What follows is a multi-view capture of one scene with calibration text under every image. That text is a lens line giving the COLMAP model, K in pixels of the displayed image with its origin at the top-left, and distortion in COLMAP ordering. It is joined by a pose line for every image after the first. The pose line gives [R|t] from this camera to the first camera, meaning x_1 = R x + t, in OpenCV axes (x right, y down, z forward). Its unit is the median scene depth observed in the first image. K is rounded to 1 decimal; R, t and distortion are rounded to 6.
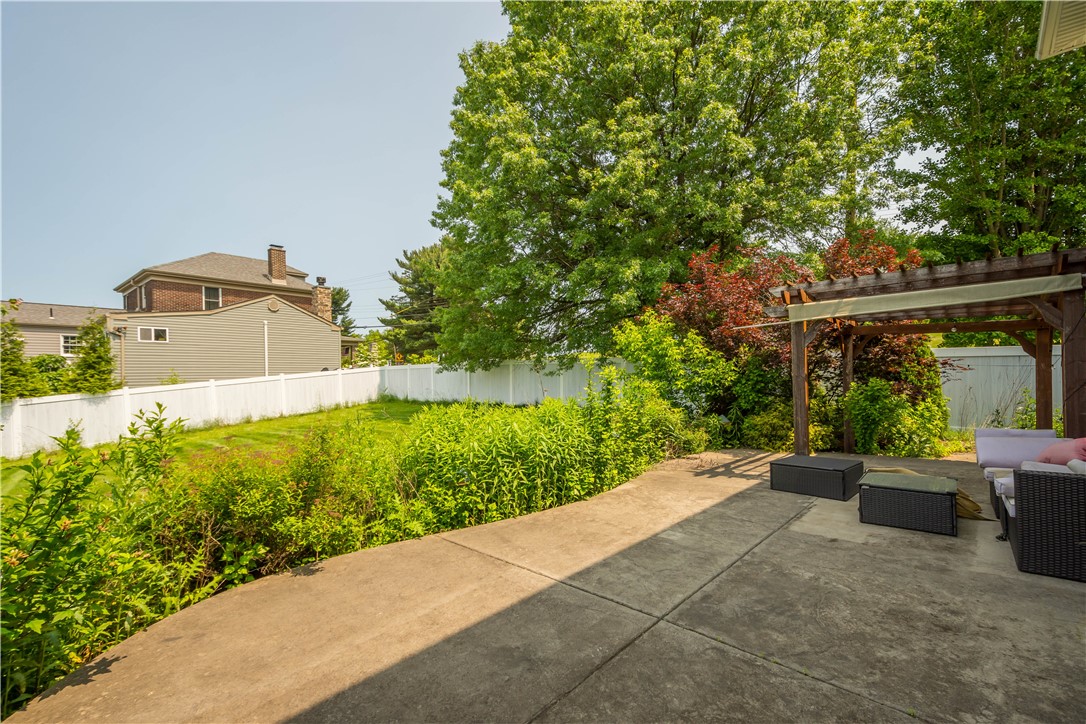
lens RADIAL K [[480.4, 0, 542.2], [0, 480.4, 368.0], [0, 0, 1]] dist [0.009719, -0.000381]
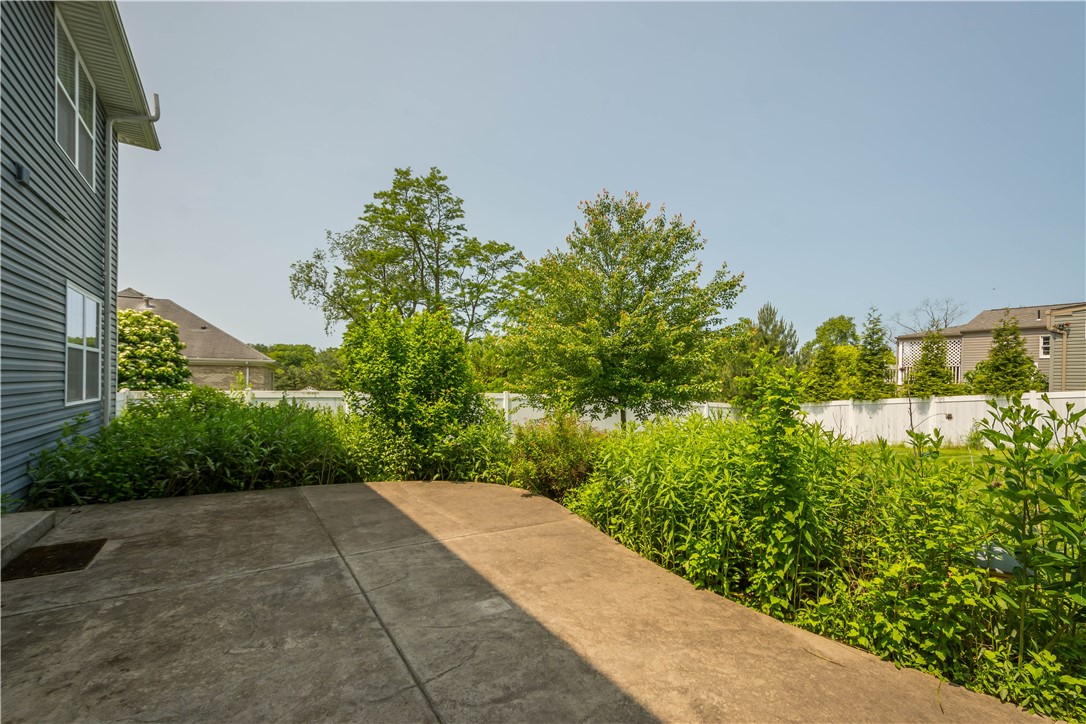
lens RADIAL K [[472.0, 0, 544.8], [0, 472.0, 375.7], [0, 0, 1]] dist [0.005867, -0.000753]
pose [[-0.240929, 0.002889, -0.970538, 1.052674], [0.010903, 0.999941, 0.000270, 0.005369], [0.970481, -0.010517, -0.240946, 1.404682]]
